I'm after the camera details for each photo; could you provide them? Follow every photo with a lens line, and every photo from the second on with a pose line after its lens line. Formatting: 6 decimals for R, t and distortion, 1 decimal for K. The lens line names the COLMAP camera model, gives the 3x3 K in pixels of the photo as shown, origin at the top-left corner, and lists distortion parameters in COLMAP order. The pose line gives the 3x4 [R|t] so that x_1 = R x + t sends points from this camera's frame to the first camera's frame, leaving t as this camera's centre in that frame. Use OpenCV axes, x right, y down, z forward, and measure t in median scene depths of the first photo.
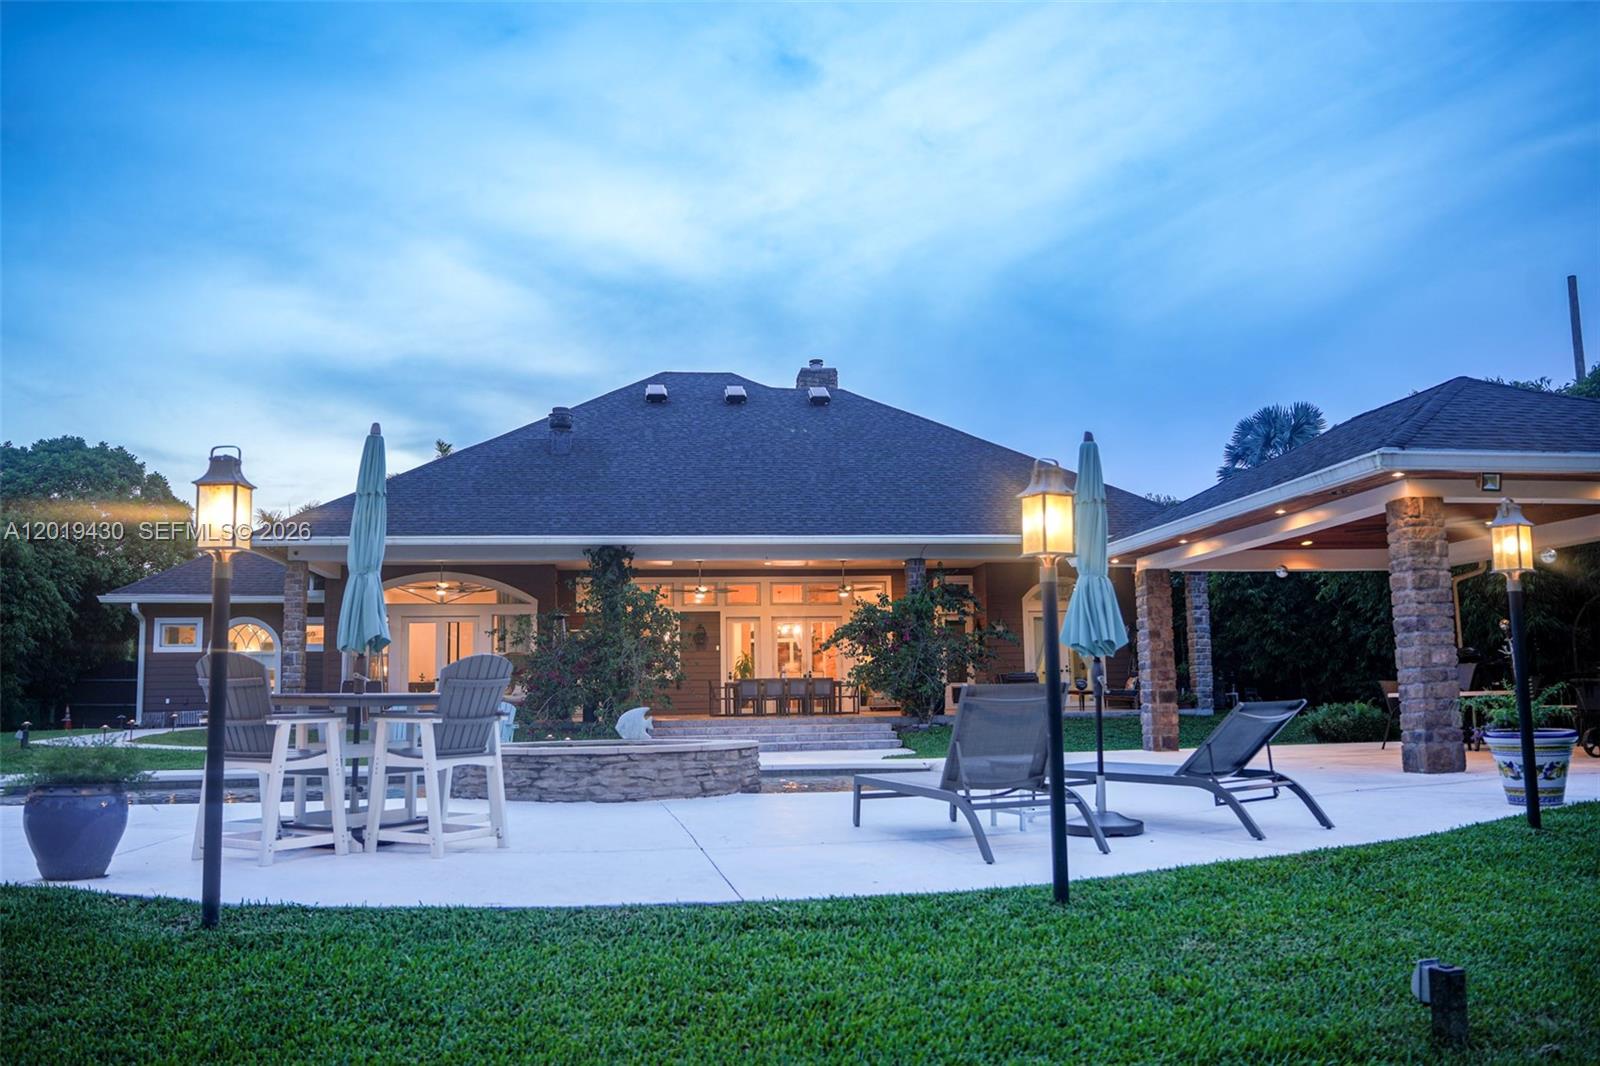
lens RADIAL K [[1295.3, 0, 796.7], [0, 1295.3, 538.2], [0, 0, 1]] dist [-0.103771, 0.079295]
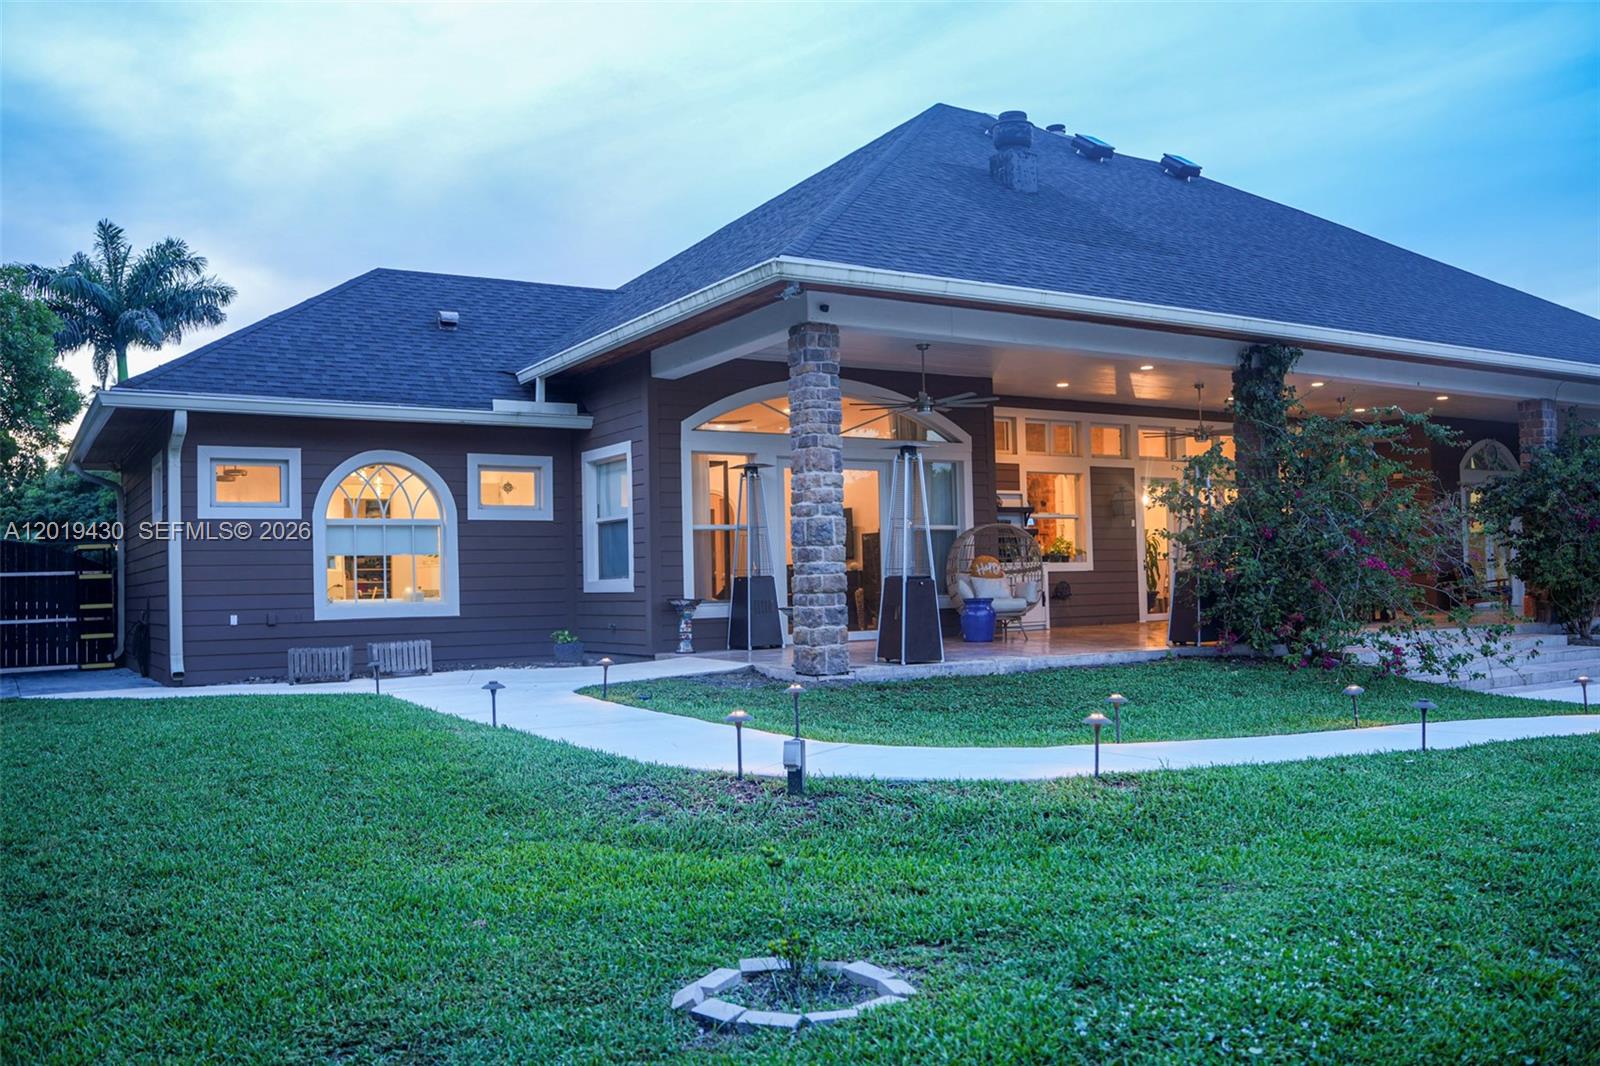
lens RADIAL K [[1329.6, 0, 800.0], [0, 1329.6, 533.0], [0, 0, 1]] dist [-0.065007, 0.000230]
pose [[0.912686, 0.011945, 0.408488, -0.554242], [-0.046252, 0.996169, 0.074211, 0.053679], [-0.406036, -0.086625, 0.909742, 0.508092]]
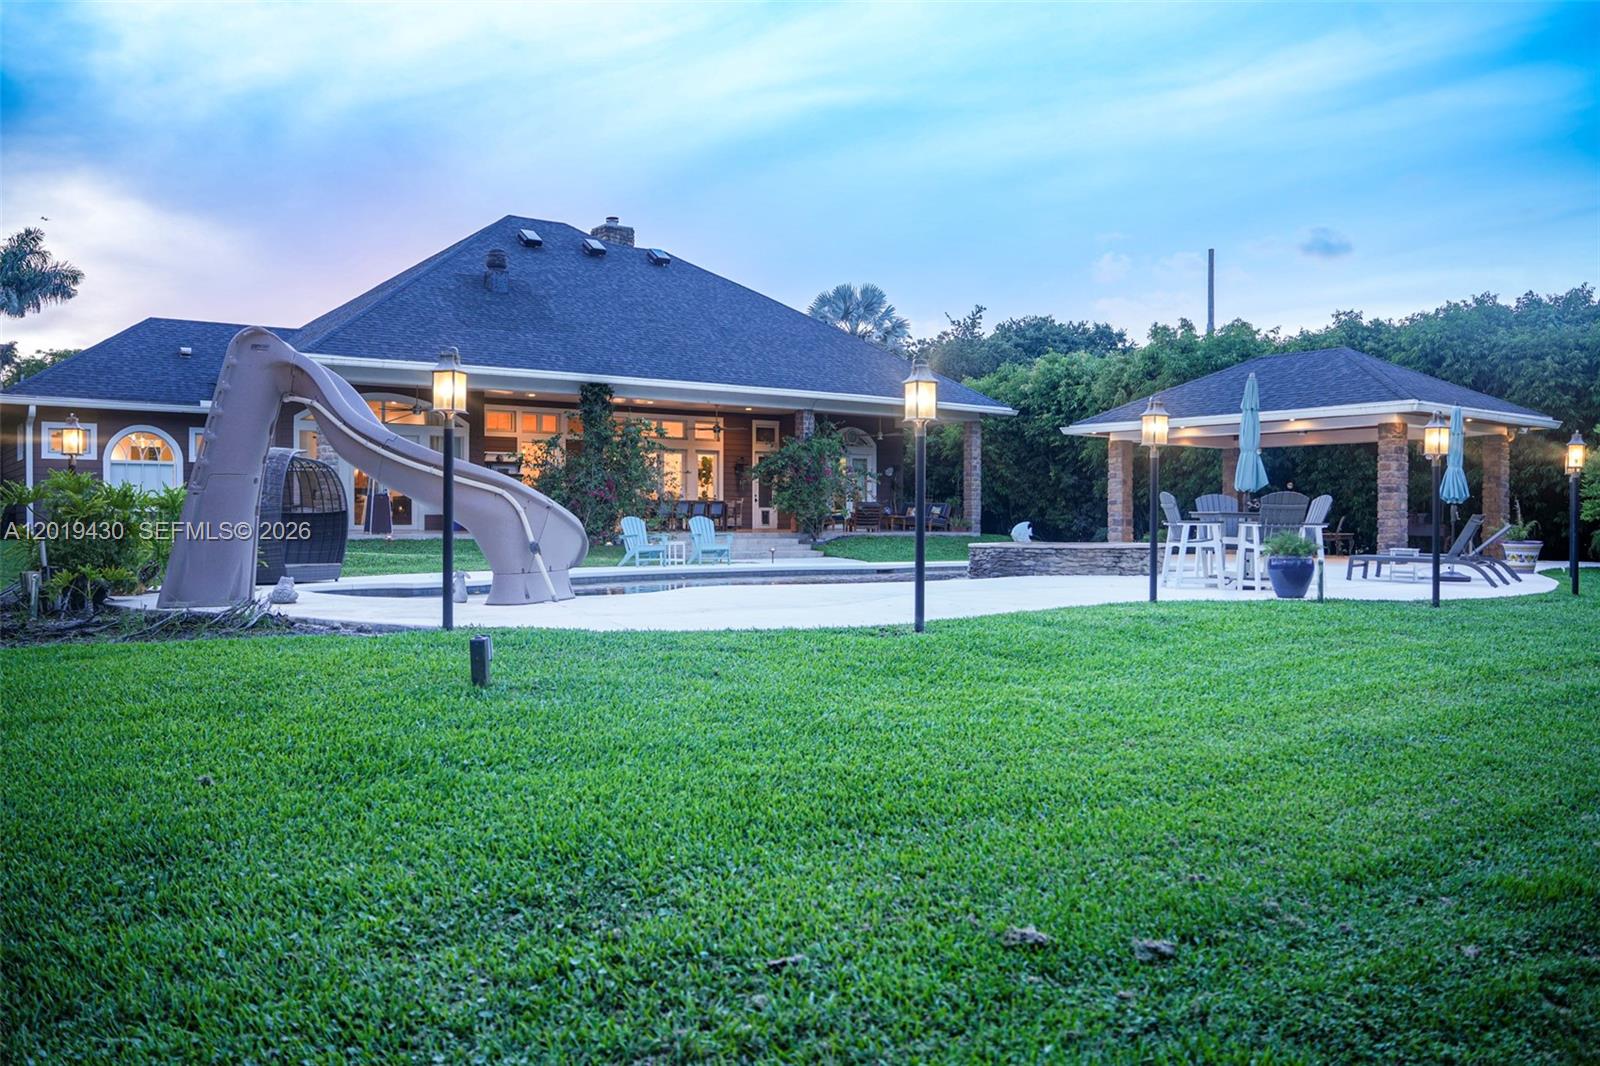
lens RADIAL K [[1295.3, 0, 796.7], [0, 1295.3, 538.2], [0, 0, 1]] dist [-0.103771, 0.079295]
pose [[0.866289, 0.012645, 0.499384, -0.538932], [-0.079495, 0.990430, 0.112824, -0.001351], [-0.493178, -0.137437, 0.859003, -0.096007]]
